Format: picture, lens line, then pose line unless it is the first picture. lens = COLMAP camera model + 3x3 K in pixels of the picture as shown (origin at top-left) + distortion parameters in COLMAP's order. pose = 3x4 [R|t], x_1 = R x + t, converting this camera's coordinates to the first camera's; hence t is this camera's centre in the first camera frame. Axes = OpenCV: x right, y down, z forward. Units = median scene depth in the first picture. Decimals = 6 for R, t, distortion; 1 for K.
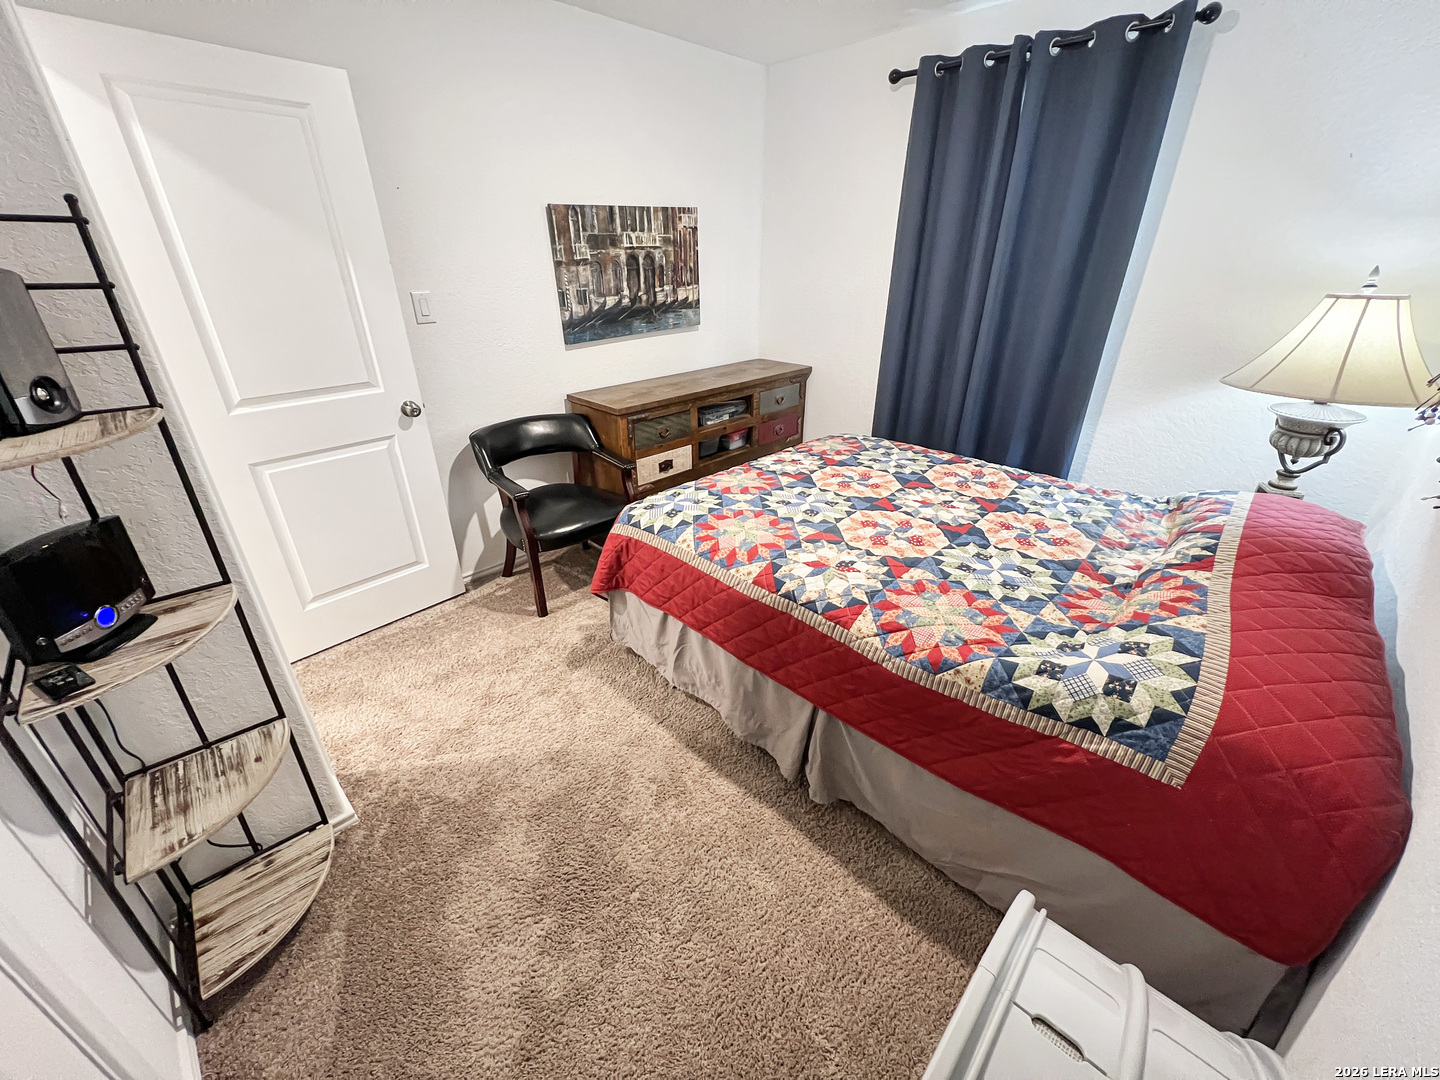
lens RADIAL K [[573.1, 0, 720.9], [0, 573.1, 539.2], [0, 0, 1]] dist [-0.001599, -0.000112]
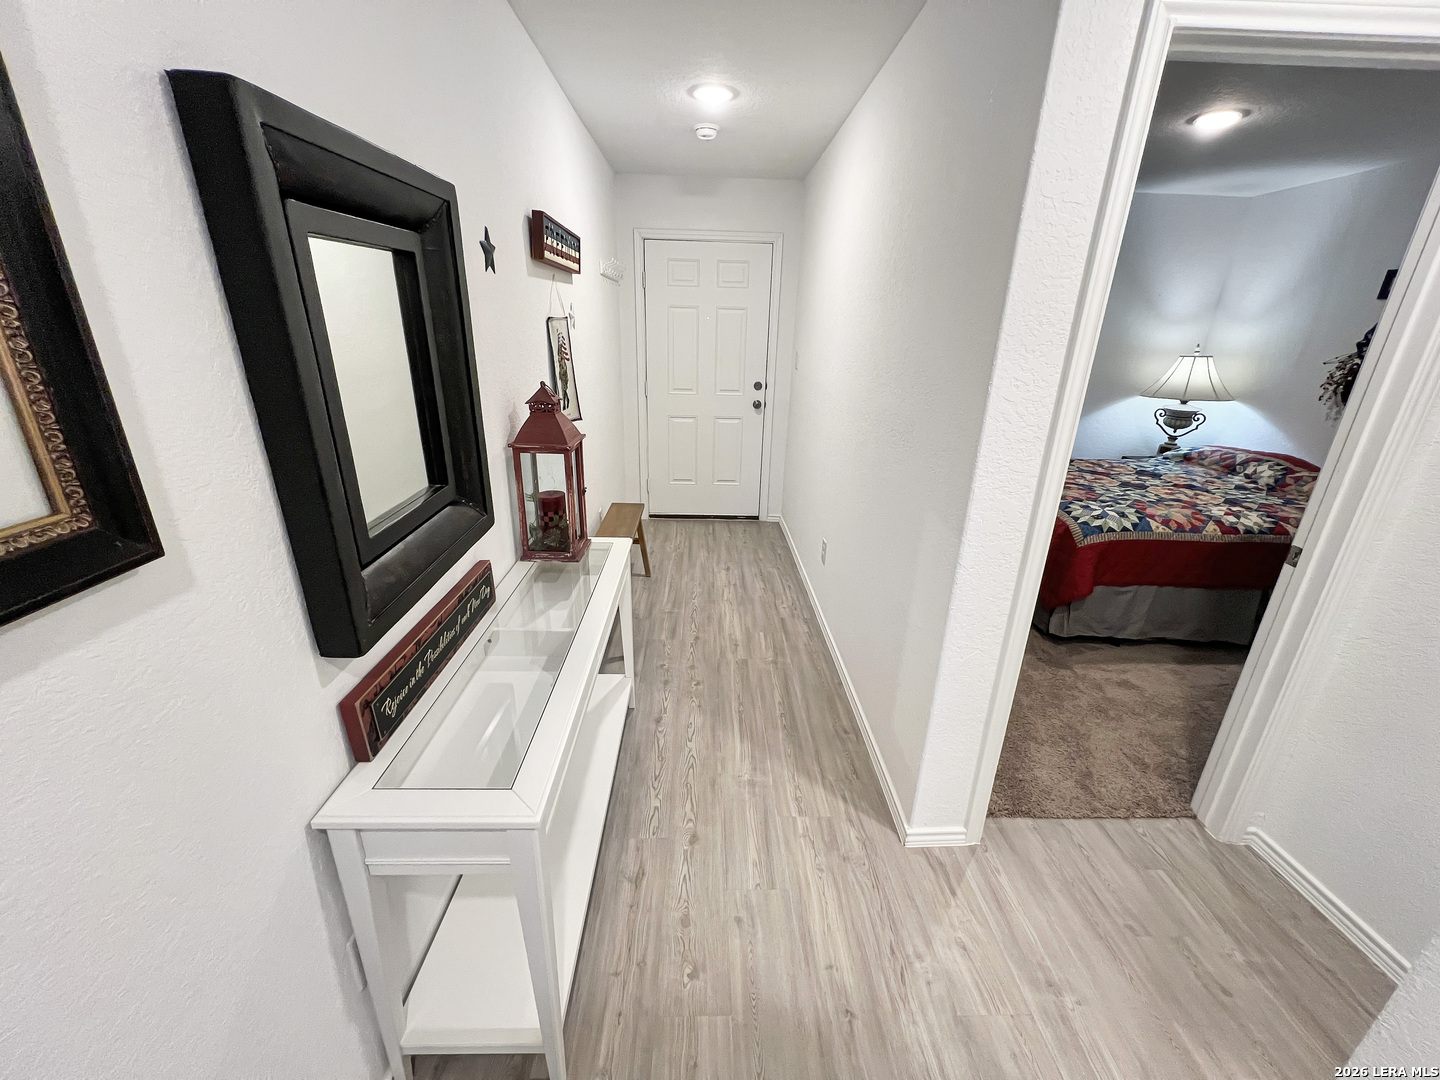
lens RADIAL K [[573.1, 0, 720.9], [0, 573.1, 539.2], [0, 0, 1]] dist [-0.001599, -0.000112]
pose [[0.696711, -0.234774, 0.677846, -1.748415], [0.298467, 0.954126, 0.023691, -0.319072], [-0.652312, 0.185809, 0.734822, 0.642098]]
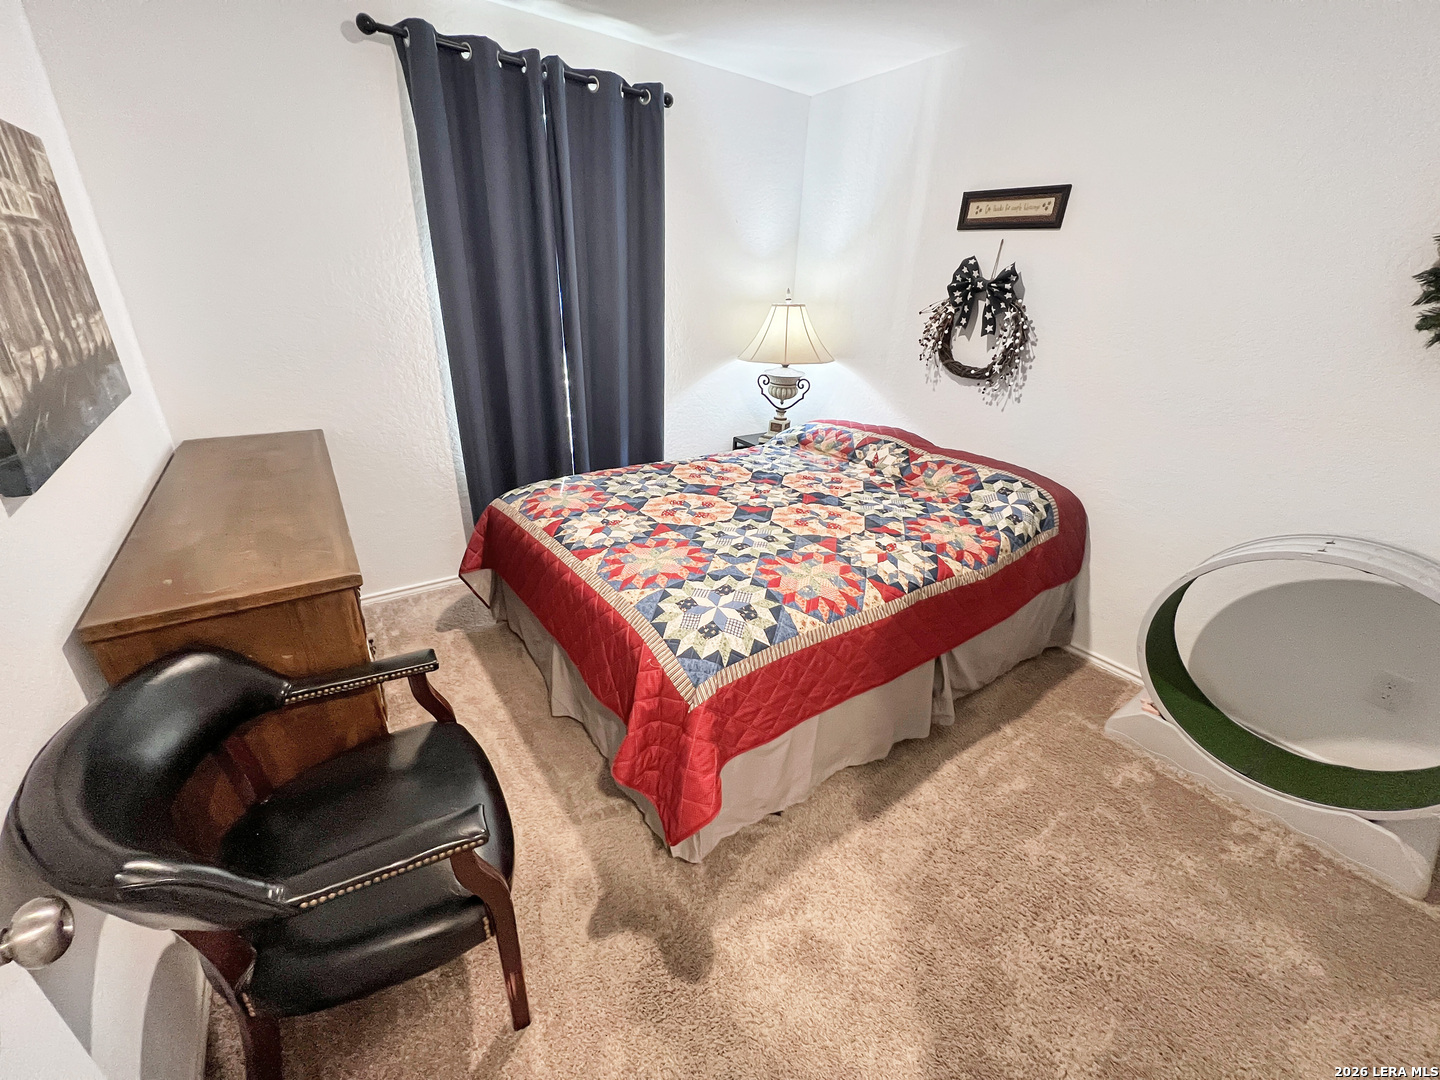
lens RADIAL K [[573.1, 0, 720.9], [0, 573.1, 539.2], [0, 0, 1]] dist [-0.001599, -0.000112]
pose [[0.182960, -0.386716, 0.903867, -0.732653], [0.407246, 0.866609, 0.288341, -0.361542], [-0.894805, 0.315341, 0.316043, 0.787406]]
